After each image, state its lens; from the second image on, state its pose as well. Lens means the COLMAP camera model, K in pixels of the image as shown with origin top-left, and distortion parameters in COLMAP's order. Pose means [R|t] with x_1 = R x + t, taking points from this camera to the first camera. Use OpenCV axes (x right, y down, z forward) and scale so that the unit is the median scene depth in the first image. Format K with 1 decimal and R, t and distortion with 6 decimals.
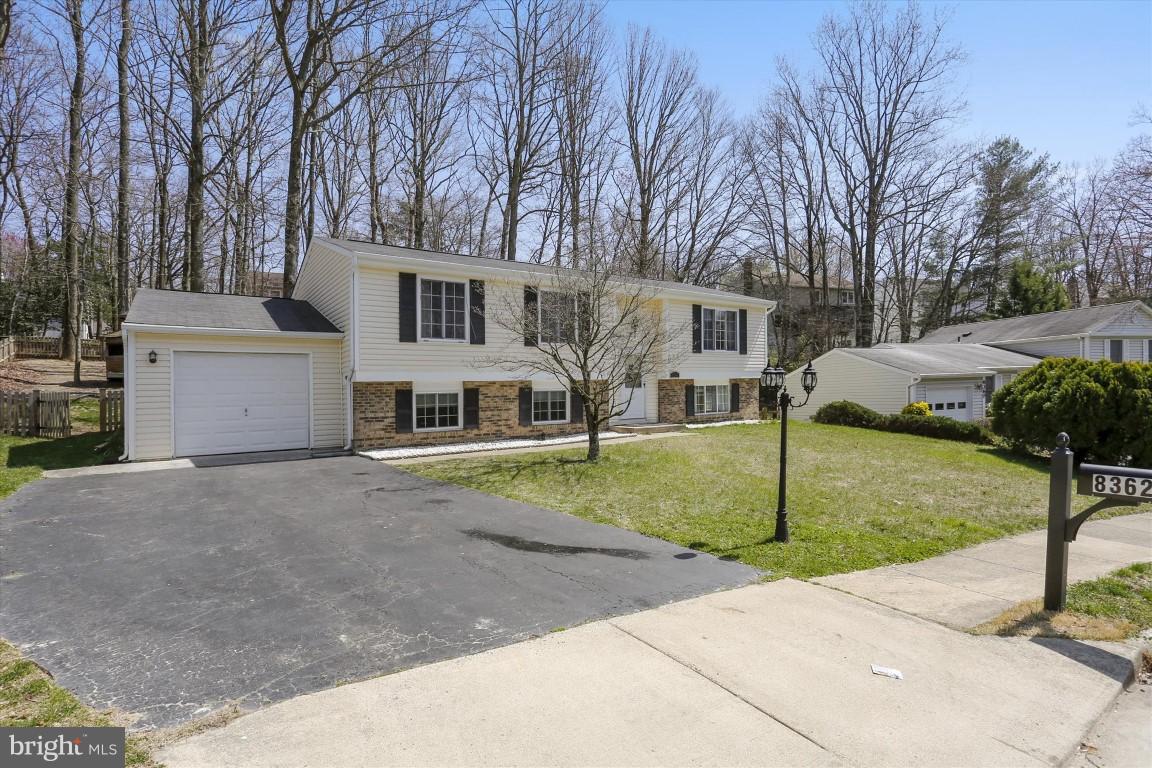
lens RADIAL K [[528.1, 0, 614.1], [0, 528.1, 344.2], [0, 0, 1]] dist [0.002164, 0.000196]
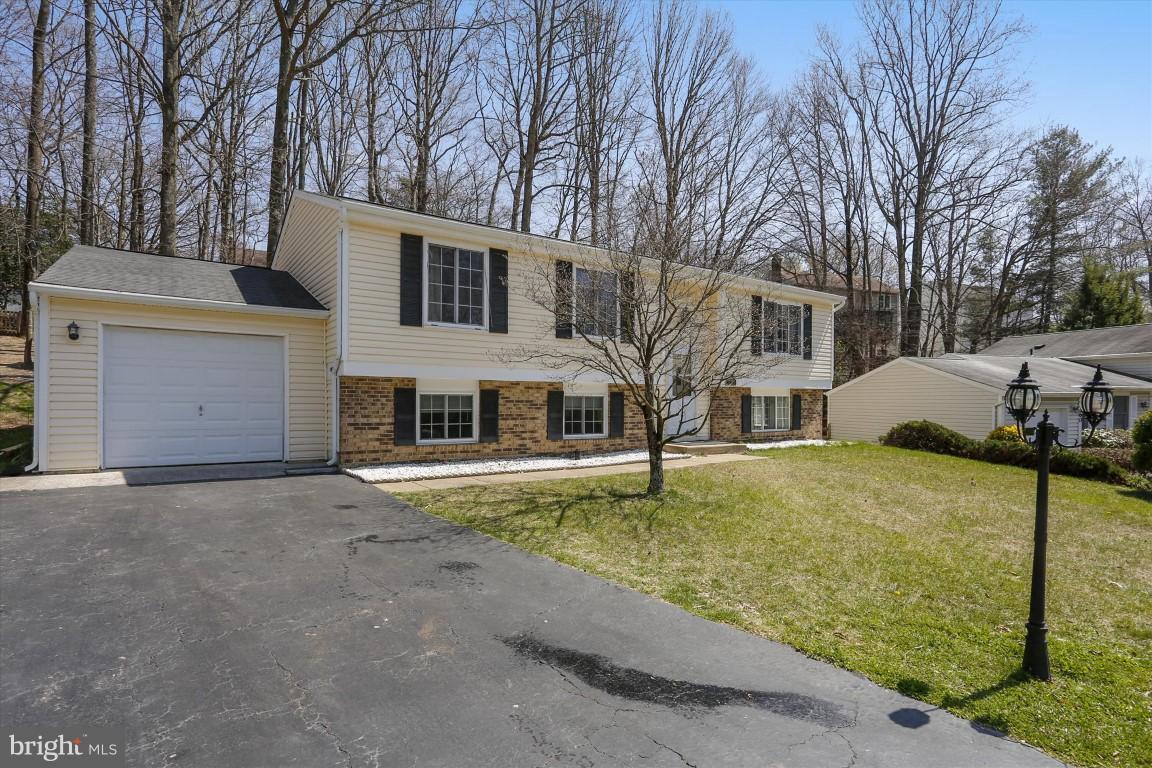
lens RADIAL K [[546.6, 0, 568.9], [0, 546.6, 379.8], [0, 0, 1]] dist [-0.000876, -0.000370]
pose [[0.996109, 0.038287, -0.079384, -0.059523], [-0.033212, 0.997379, 0.064286, 0.009187], [0.081638, -0.061399, 0.994769, 0.140066]]
